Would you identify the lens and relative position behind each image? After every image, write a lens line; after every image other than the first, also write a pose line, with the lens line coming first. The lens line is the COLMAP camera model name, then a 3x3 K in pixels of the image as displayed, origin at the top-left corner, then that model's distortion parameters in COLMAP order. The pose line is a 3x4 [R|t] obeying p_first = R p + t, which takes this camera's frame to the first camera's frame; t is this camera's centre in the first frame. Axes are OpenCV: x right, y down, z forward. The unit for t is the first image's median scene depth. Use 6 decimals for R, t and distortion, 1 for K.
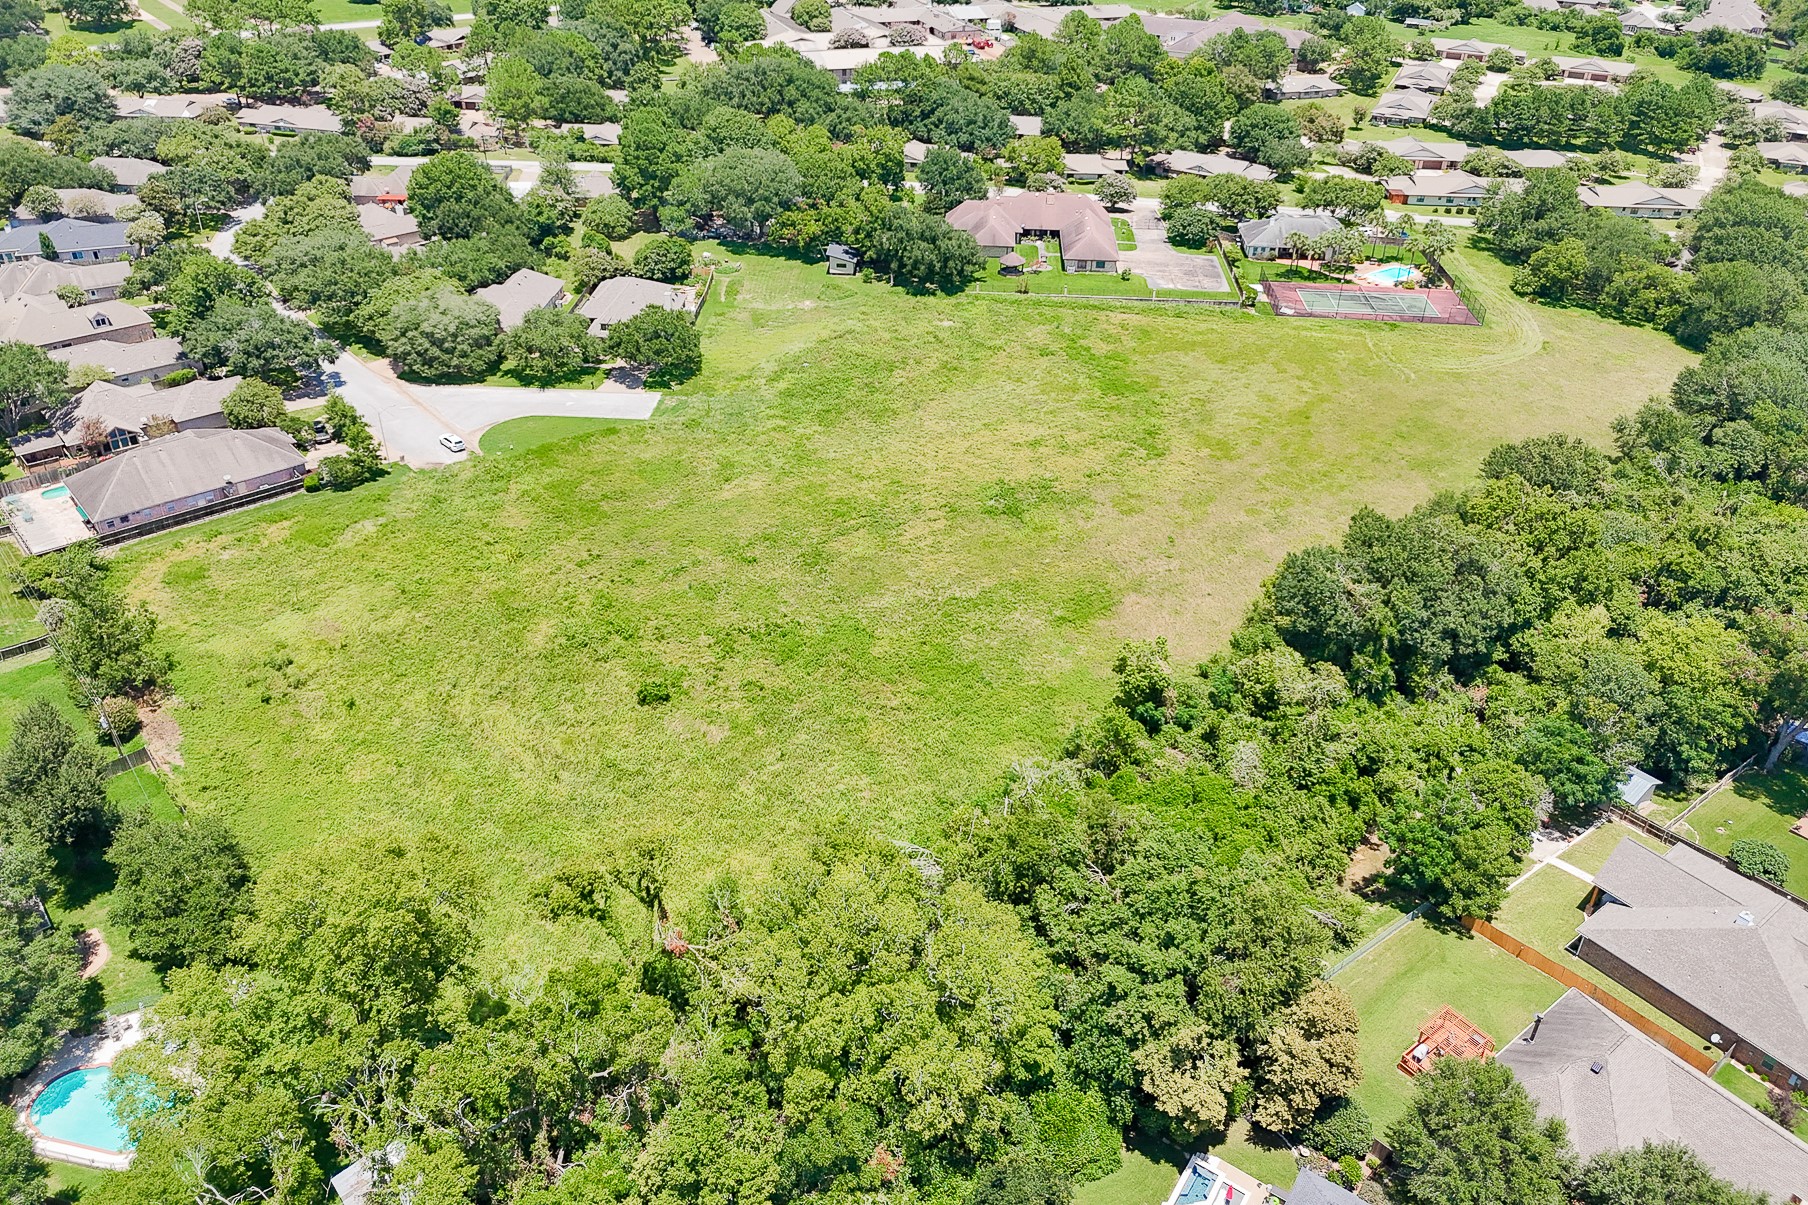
lens RADIAL K [[1309.0, 0, 909.8], [0, 1309.0, 572.8], [0, 0, 1]] dist [0.045629, -0.027667]
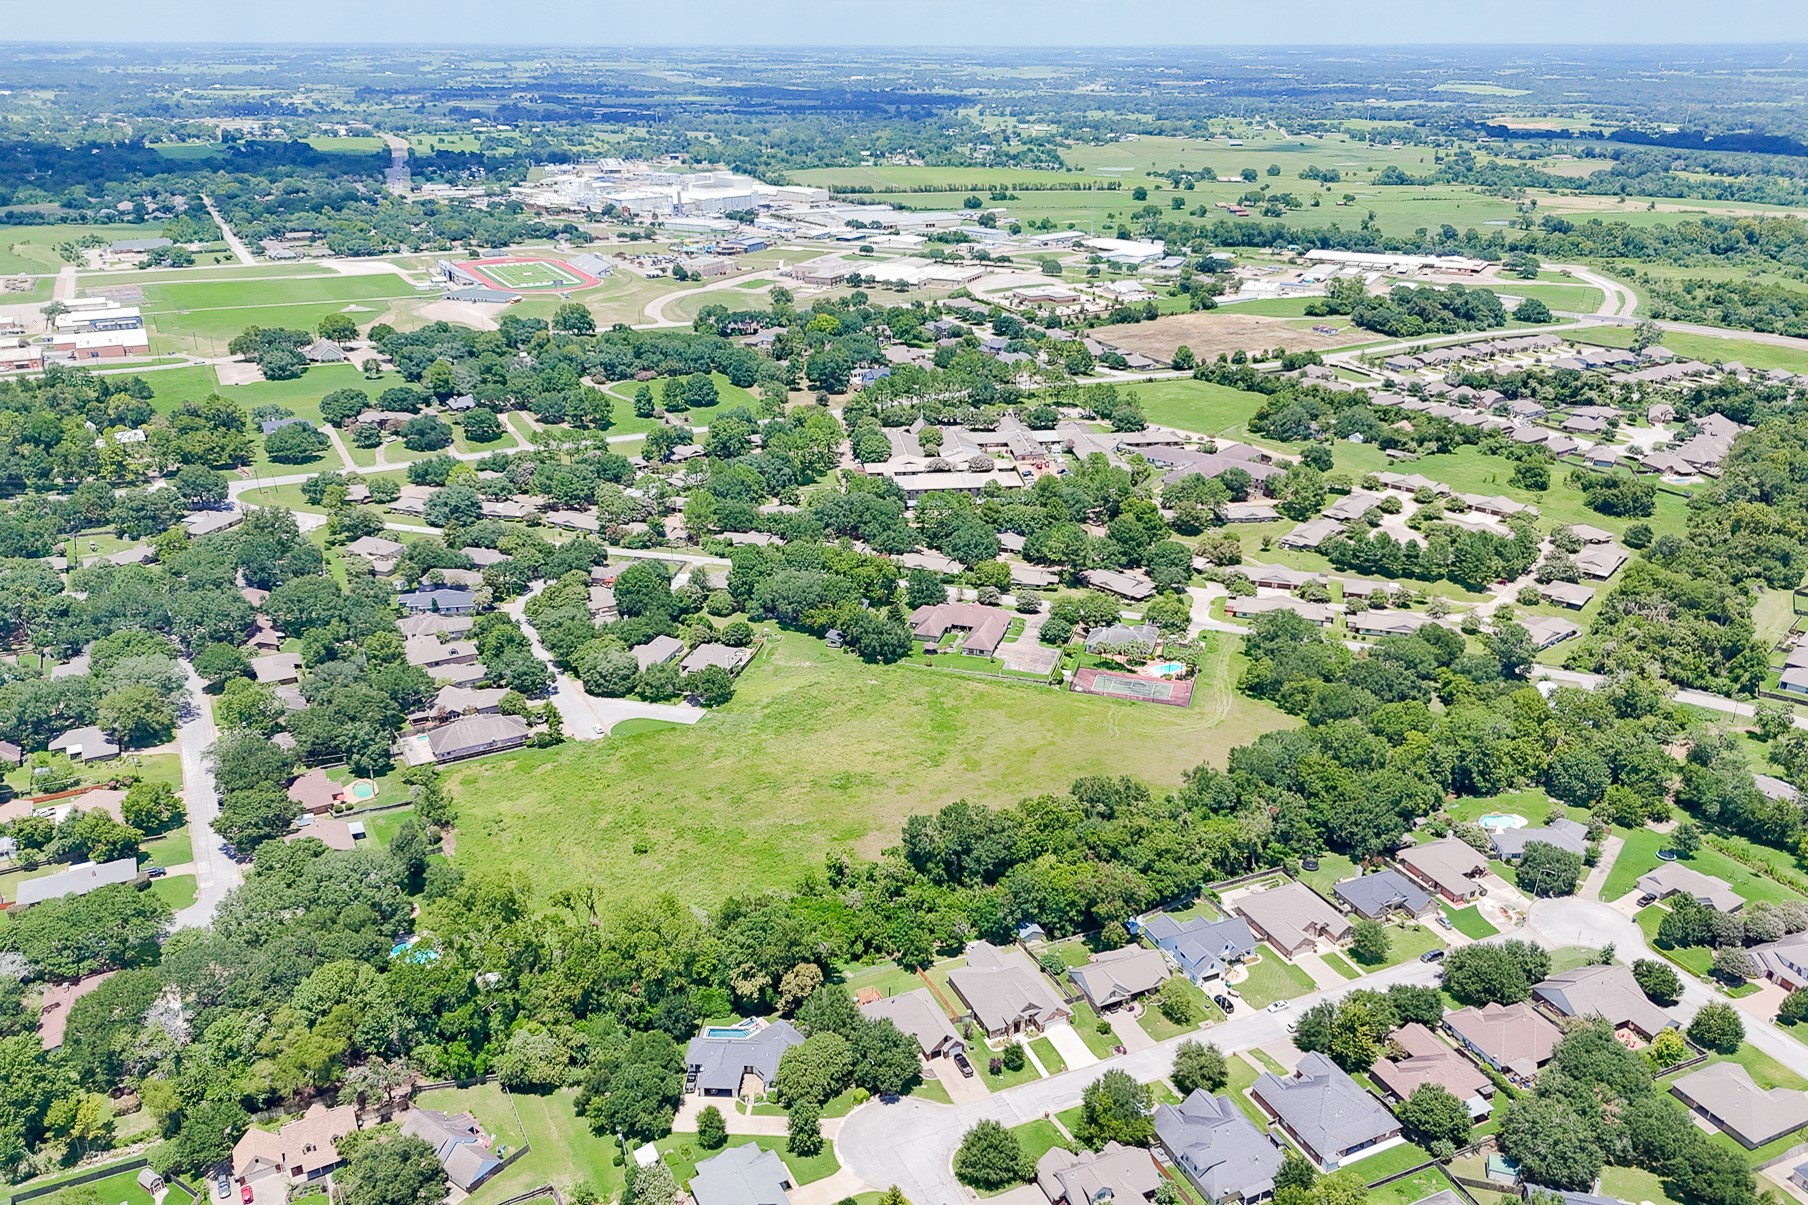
lens RADIAL K [[1335.7, 0, 928.9], [0, 1335.7, 723.1], [0, 0, 1]] dist [0.048730, -0.001903]
pose [[0.975230, 0.085796, -0.203877, 0.542356], [-0.103192, 0.991733, -0.076268, -0.001290], [0.195648, 0.095417, 0.976021, -0.876803]]
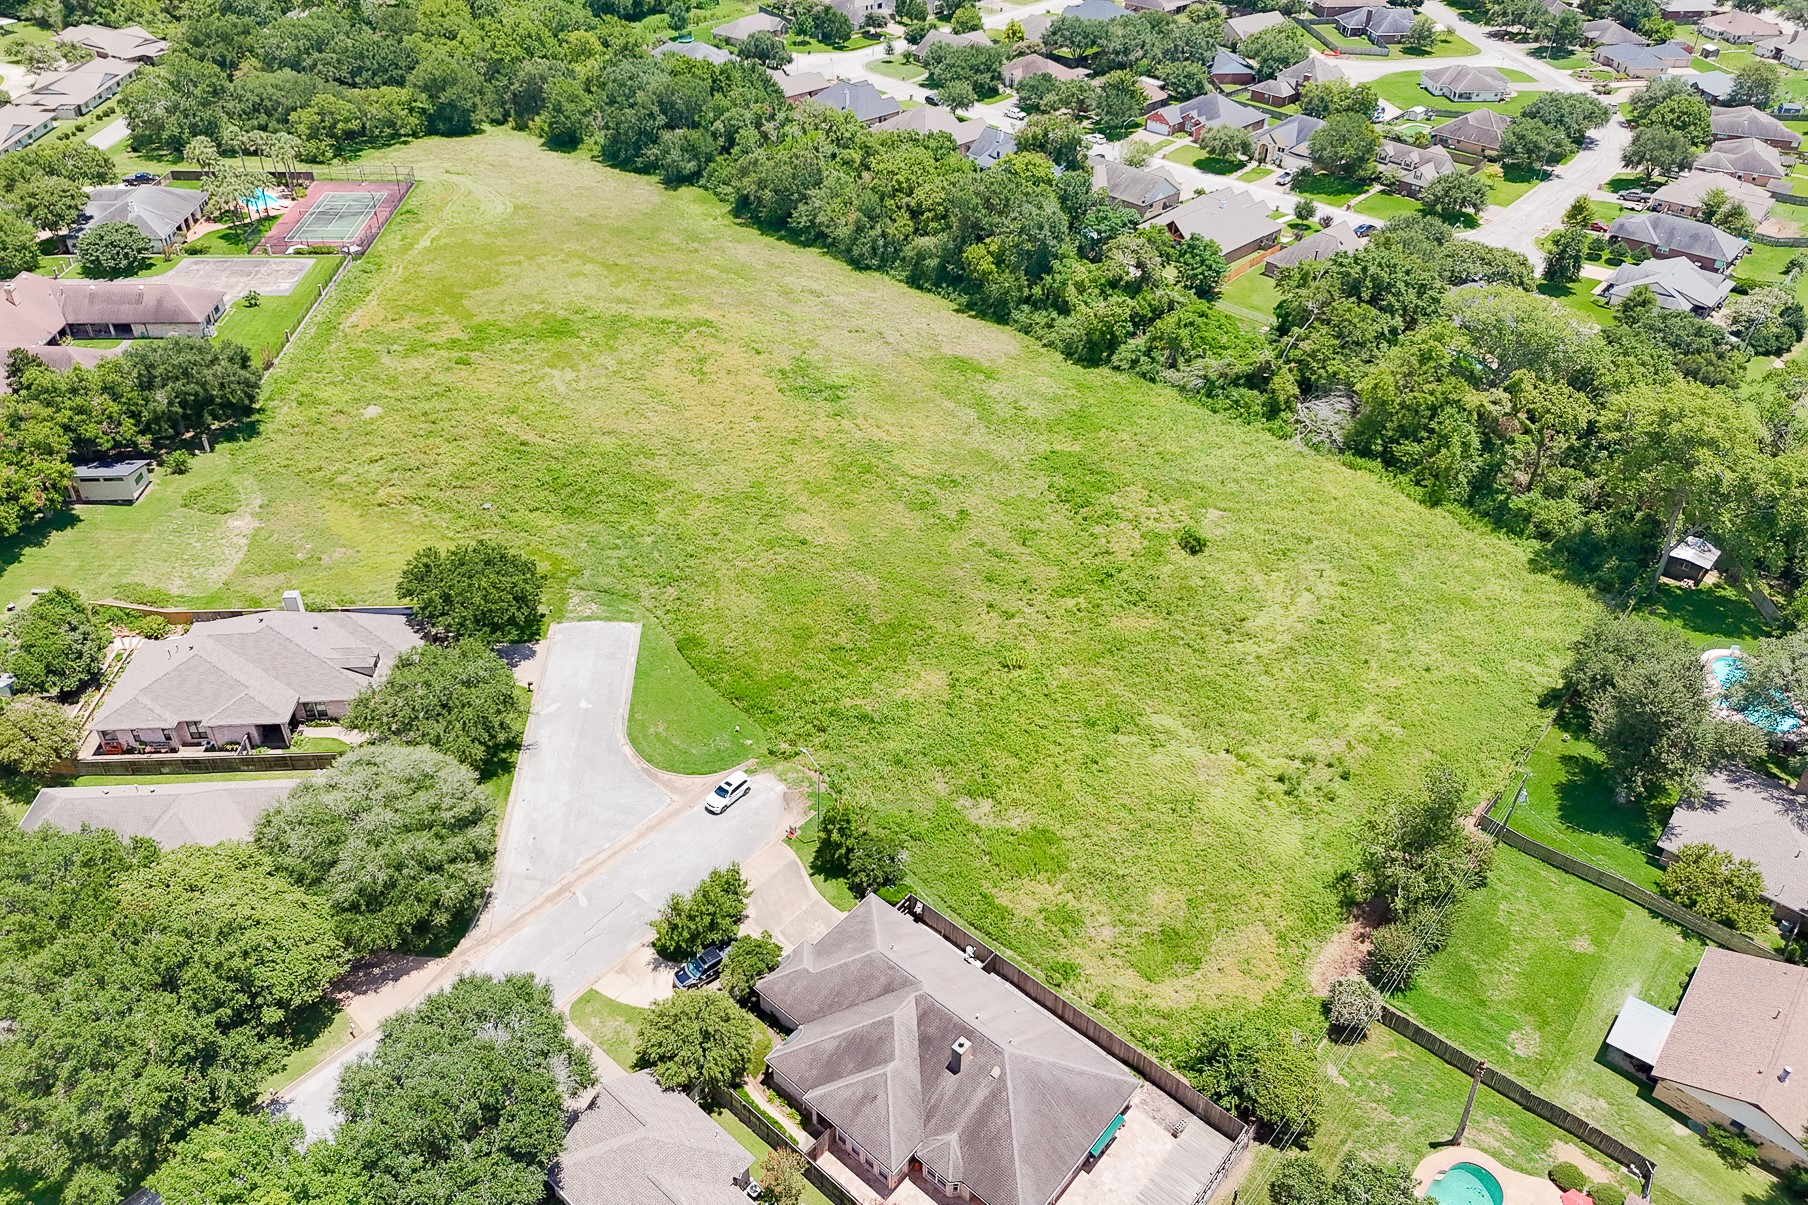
lens RADIAL K [[1309.0, 0, 909.8], [0, 1309.0, 572.8], [0, 0, 1]] dist [0.045629, -0.027667]
pose [[-0.131526, -0.595711, 0.792357, -0.746146], [0.503530, 0.648363, 0.571037, -0.454730], [-0.853908, 0.474081, 0.214681, 0.687546]]
